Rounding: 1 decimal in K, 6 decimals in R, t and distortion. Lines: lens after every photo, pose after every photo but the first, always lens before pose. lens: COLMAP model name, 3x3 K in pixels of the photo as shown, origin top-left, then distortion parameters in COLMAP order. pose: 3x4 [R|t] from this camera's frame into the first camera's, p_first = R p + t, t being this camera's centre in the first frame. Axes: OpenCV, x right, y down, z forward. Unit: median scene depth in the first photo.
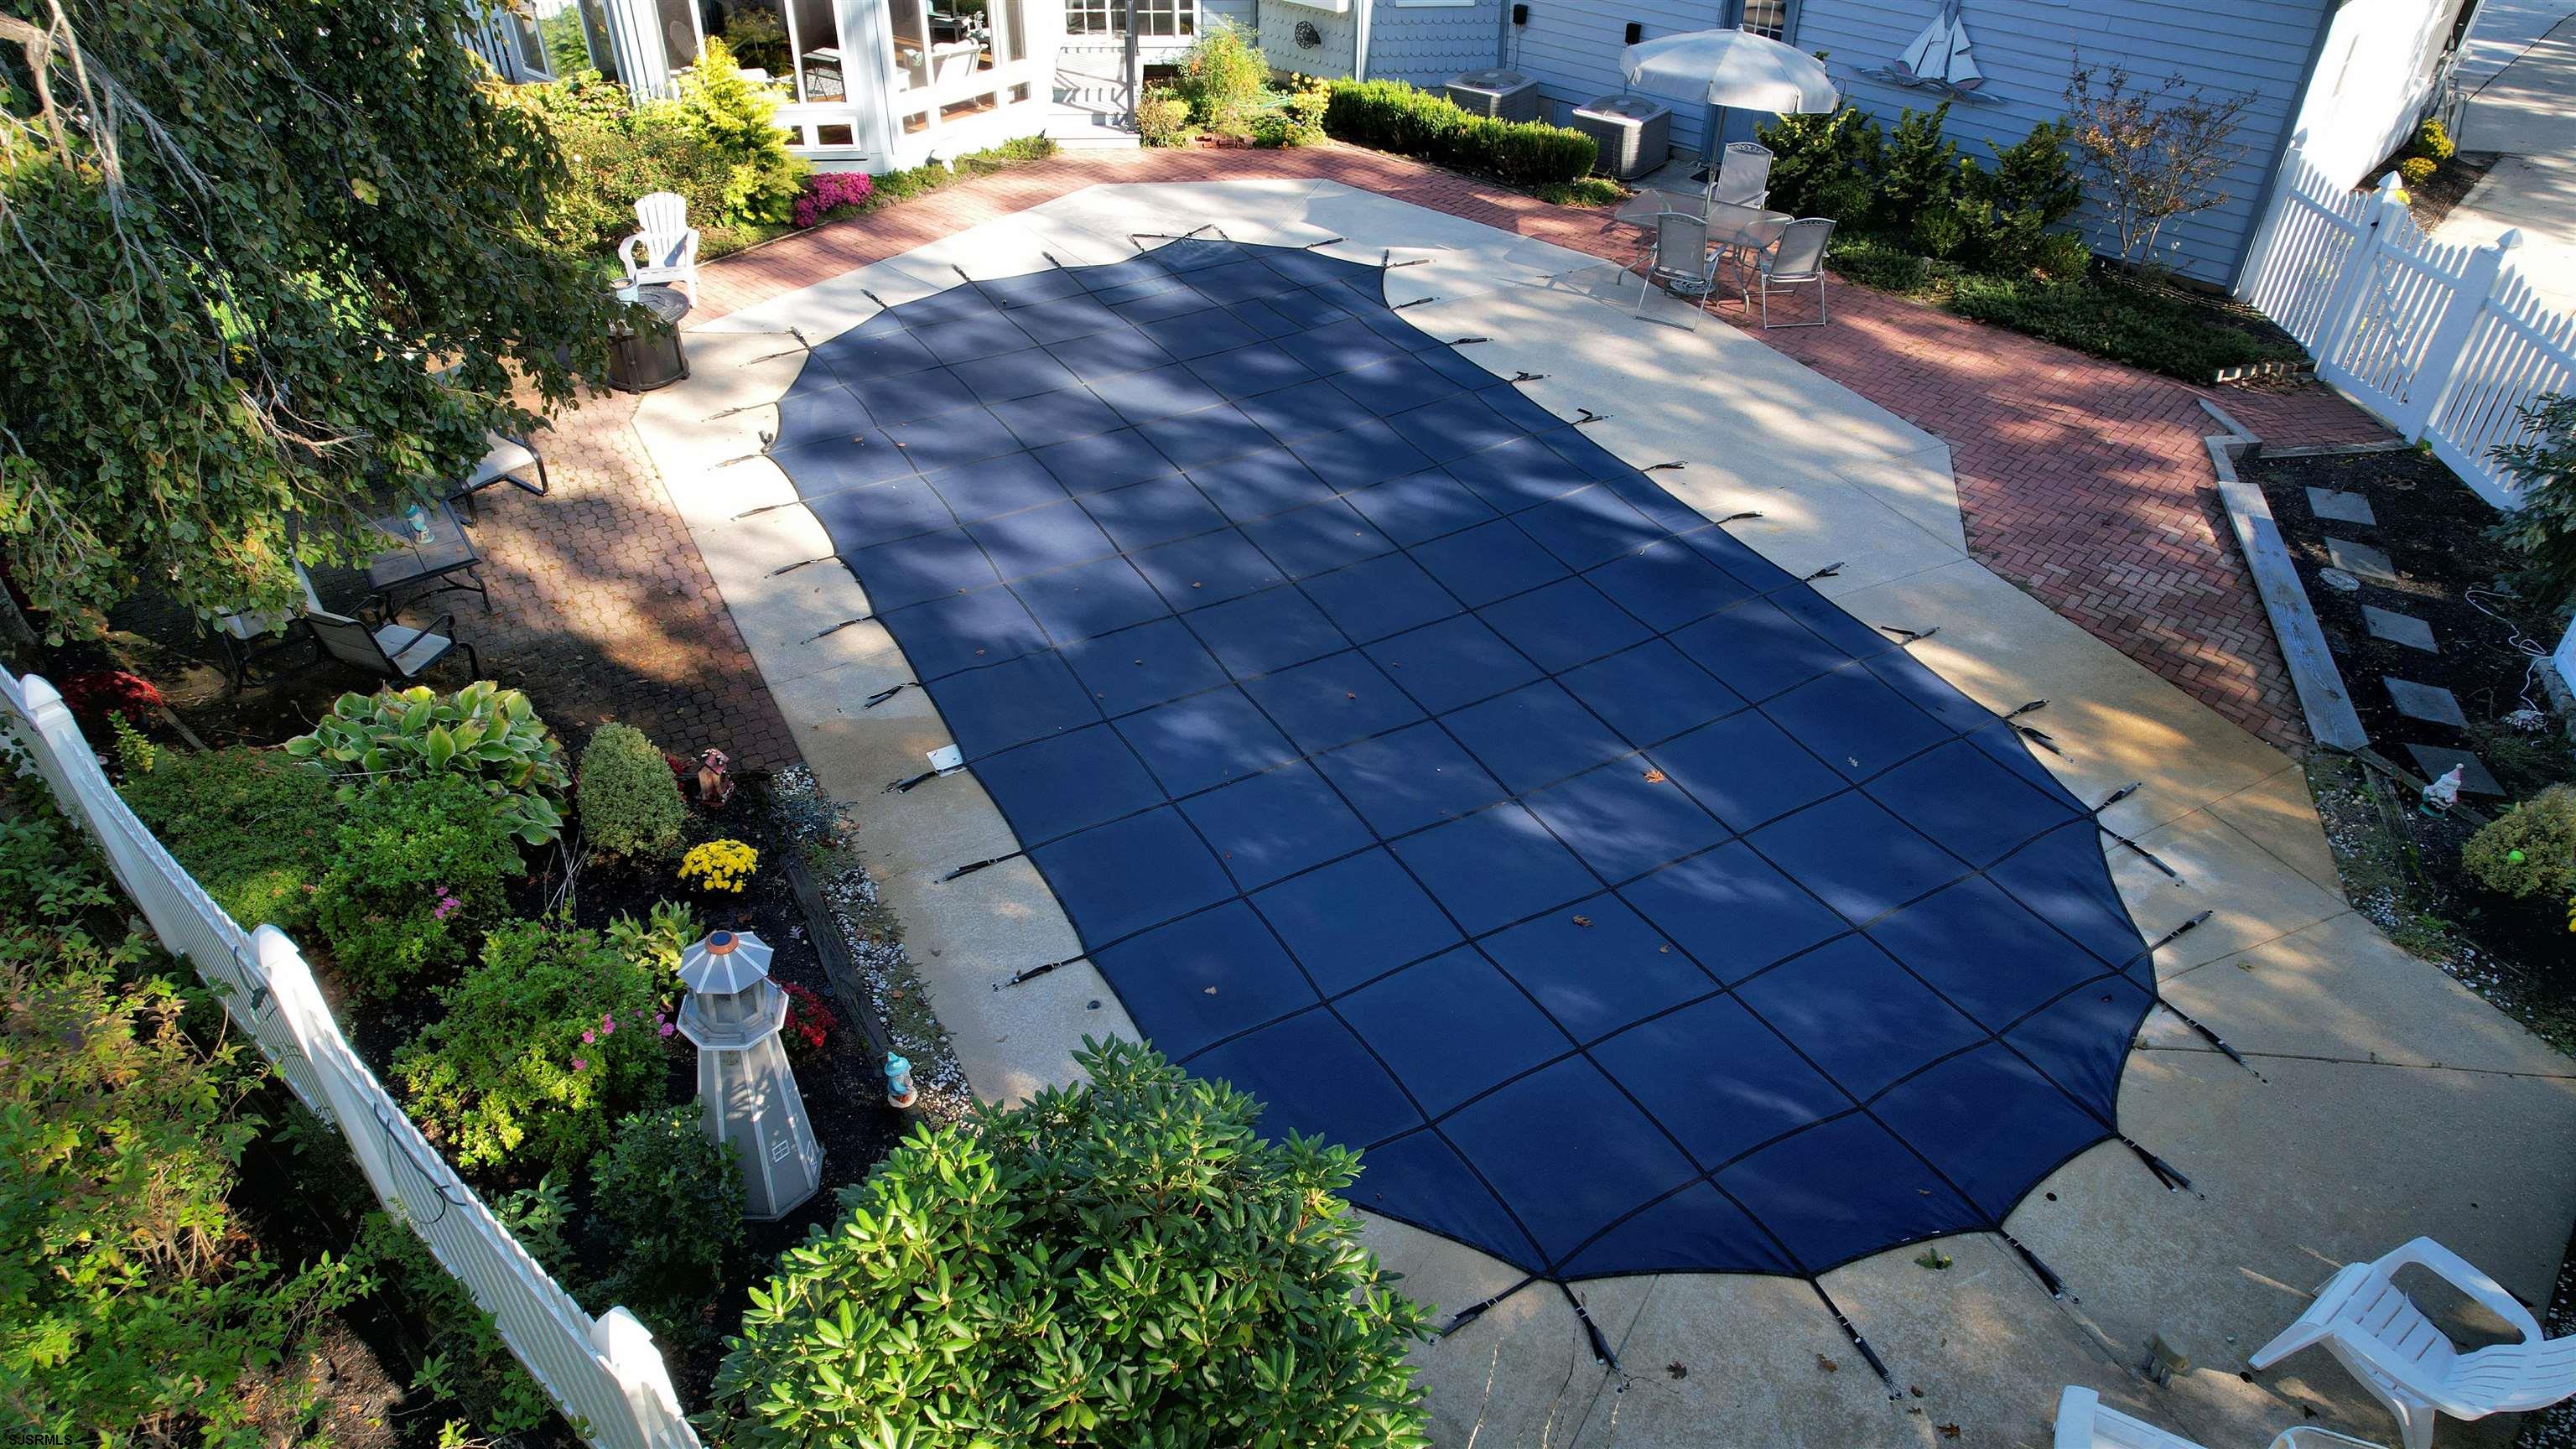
lens RADIAL K [[1637.6, 0, 1286.8], [0, 1637.6, 726.7], [0, 0, 1]] dist [-0.048968, 0.006271]
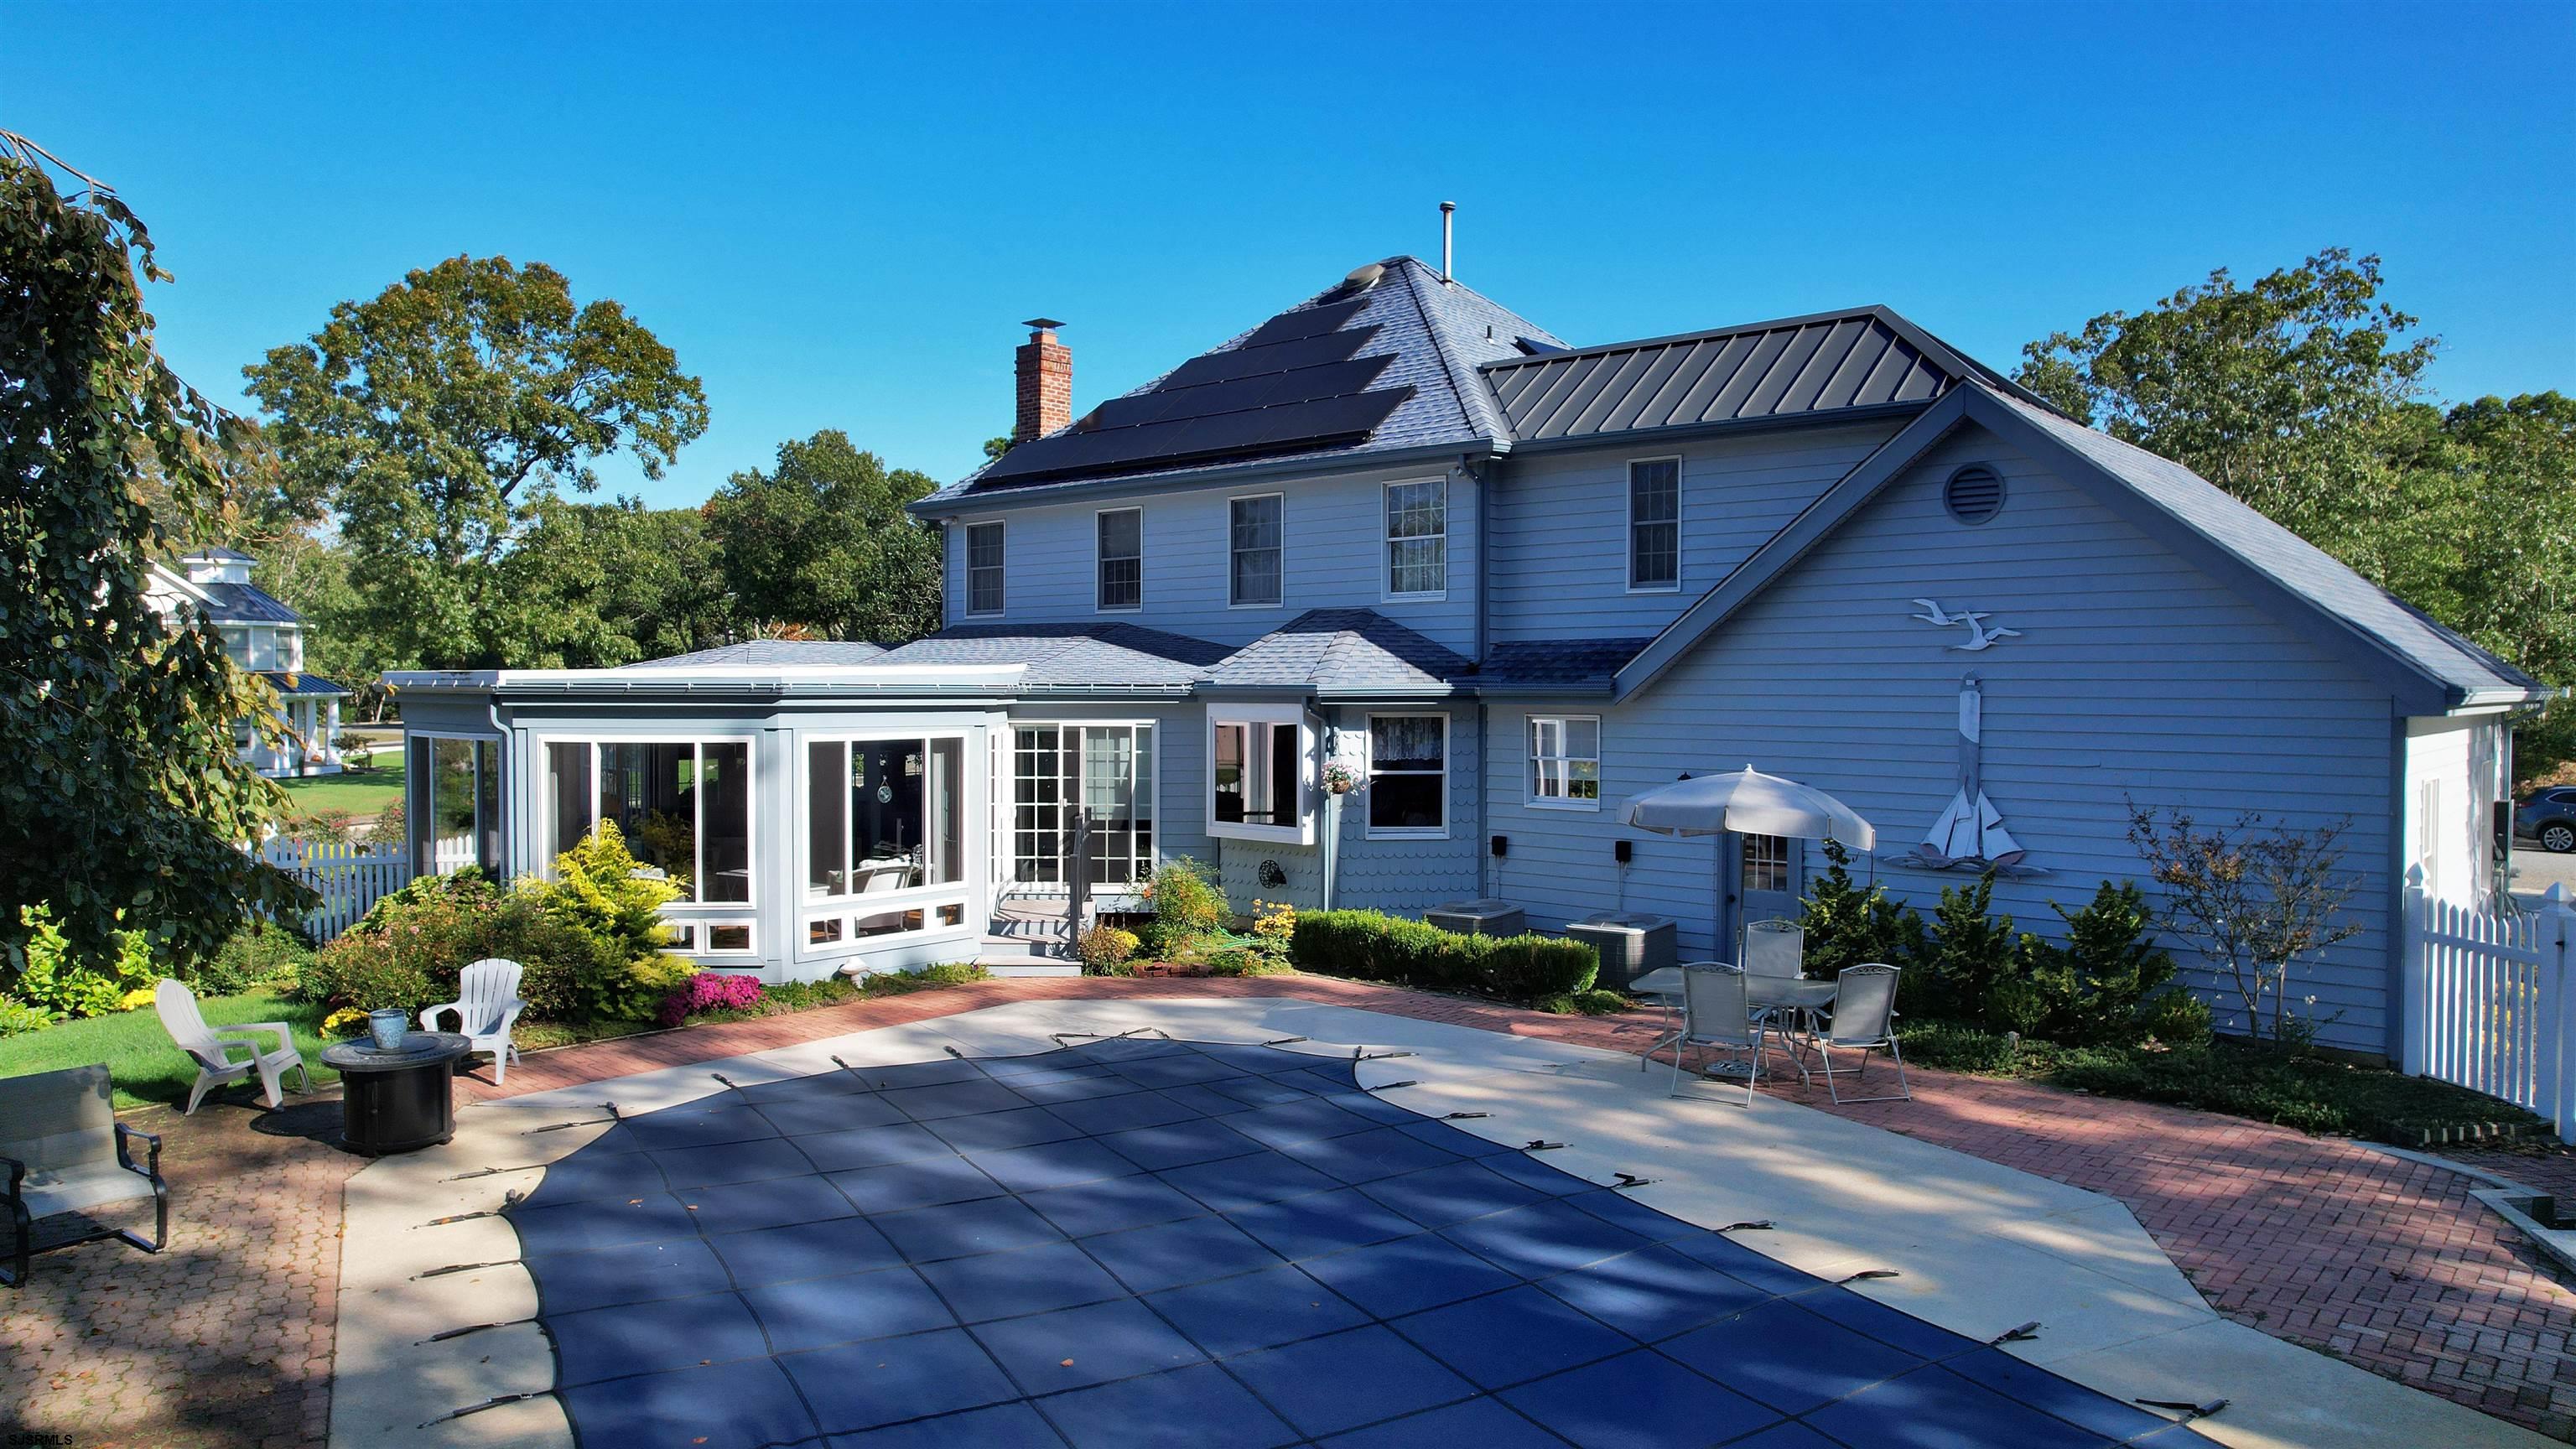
lens RADIAL K [[1637.6, 0, 1287.1], [0, 1637.6, 731.7], [0, 0, 1]] dist [-0.048968, 0.006271]
pose [[0.999989, -0.002907, 0.003785, 0.020232], [0.004555, 0.817992, -0.575212, 0.051453], [-0.001424, 0.575223, 0.817996, 0.209393]]
